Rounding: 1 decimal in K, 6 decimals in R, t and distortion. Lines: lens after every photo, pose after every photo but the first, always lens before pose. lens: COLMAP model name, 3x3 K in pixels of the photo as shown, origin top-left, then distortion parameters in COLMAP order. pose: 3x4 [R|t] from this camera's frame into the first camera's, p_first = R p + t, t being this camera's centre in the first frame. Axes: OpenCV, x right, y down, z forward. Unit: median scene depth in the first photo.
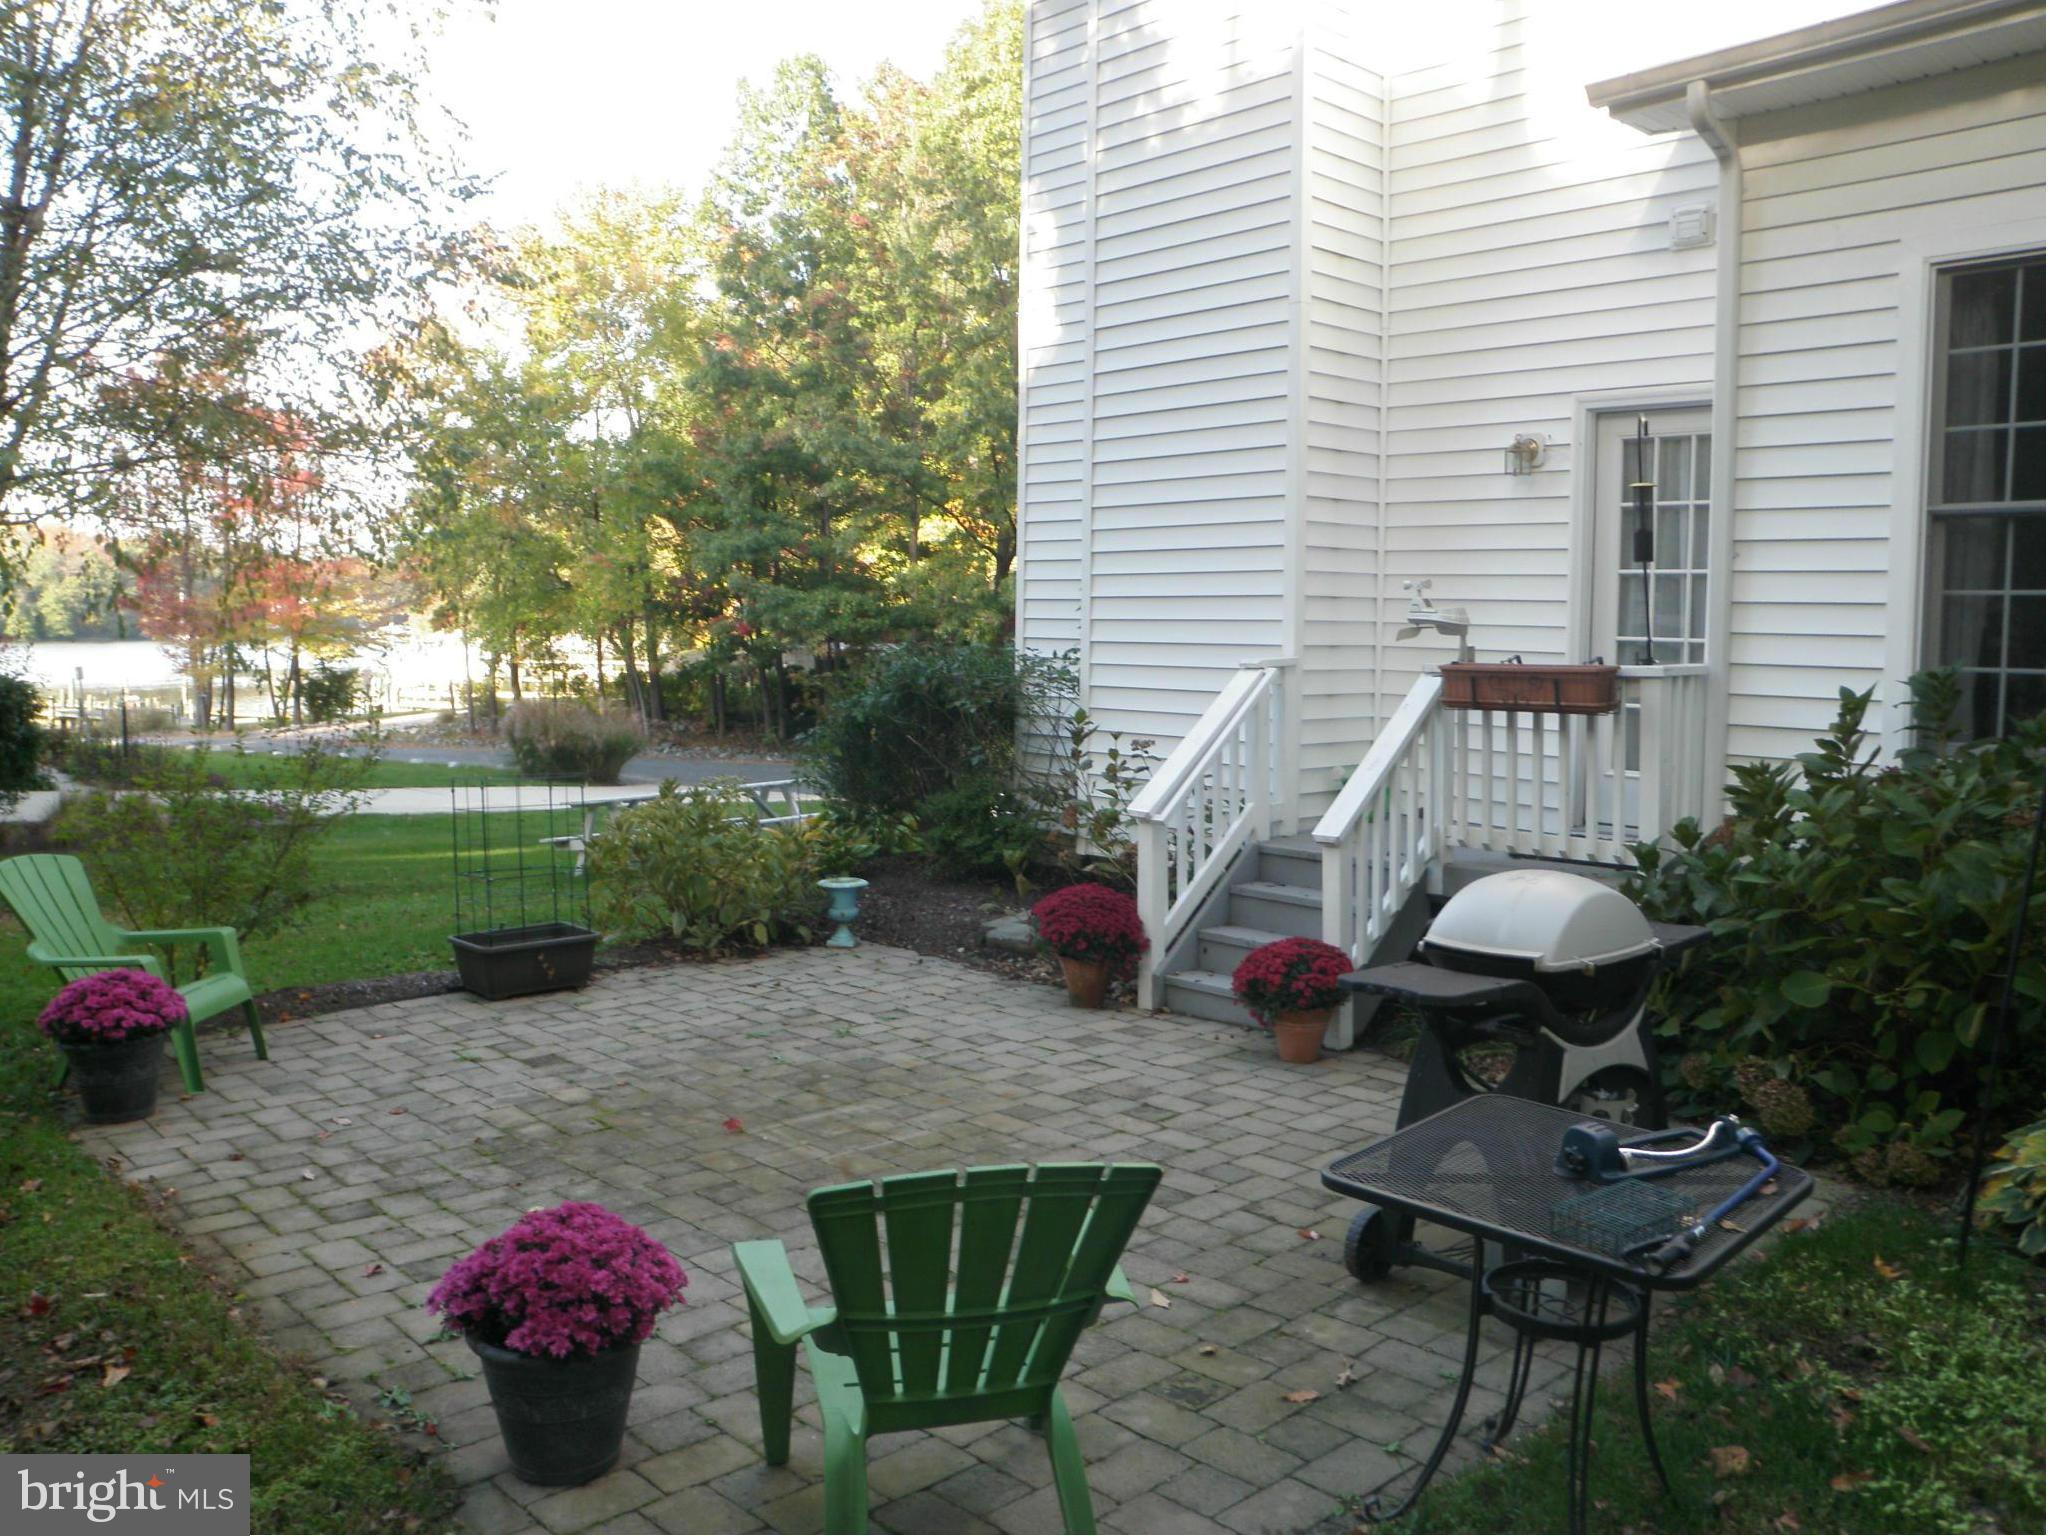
lens RADIAL K [[1642.0, 0, 1024.7], [0, 1642.0, 766.3], [0, 0, 1]] dist [-0.118616, 0.092457]
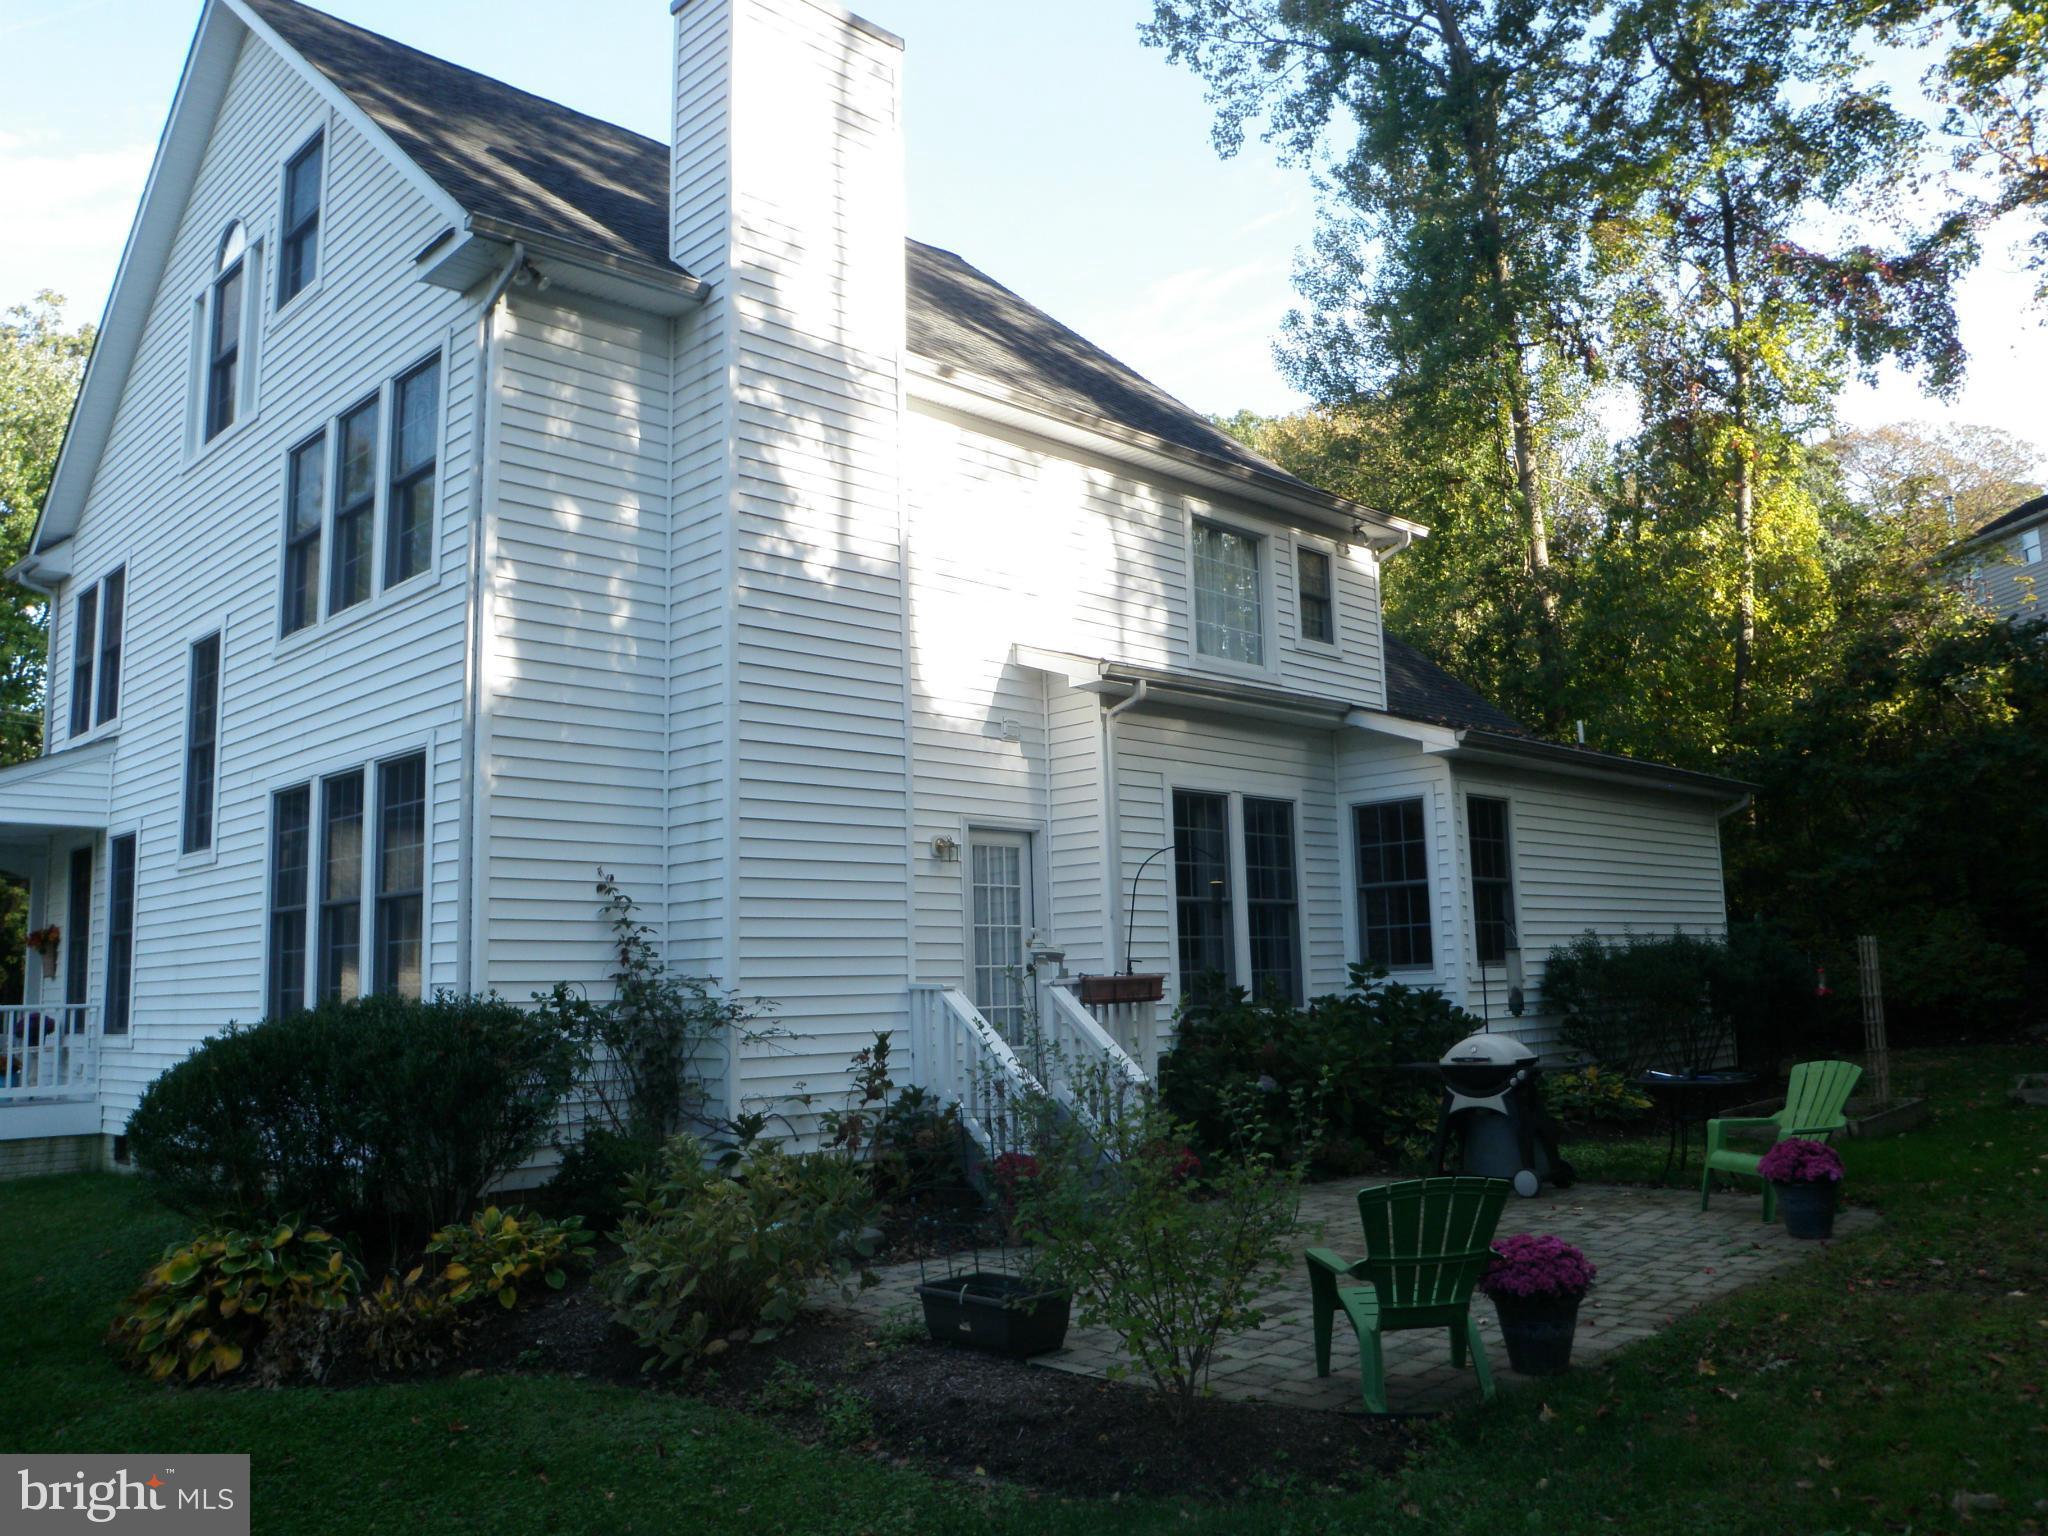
lens RADIAL K [[1642.0, 0, 1025.0], [0, 1642.0, 764.8], [0, 0, 1]] dist [-0.118616, 0.092457]
pose [[-0.029842, 0.127769, 0.991355, -1.325689], [0.115964, 0.985542, -0.123529, -0.071678], [-0.992805, 0.111275, -0.044227, 1.029806]]
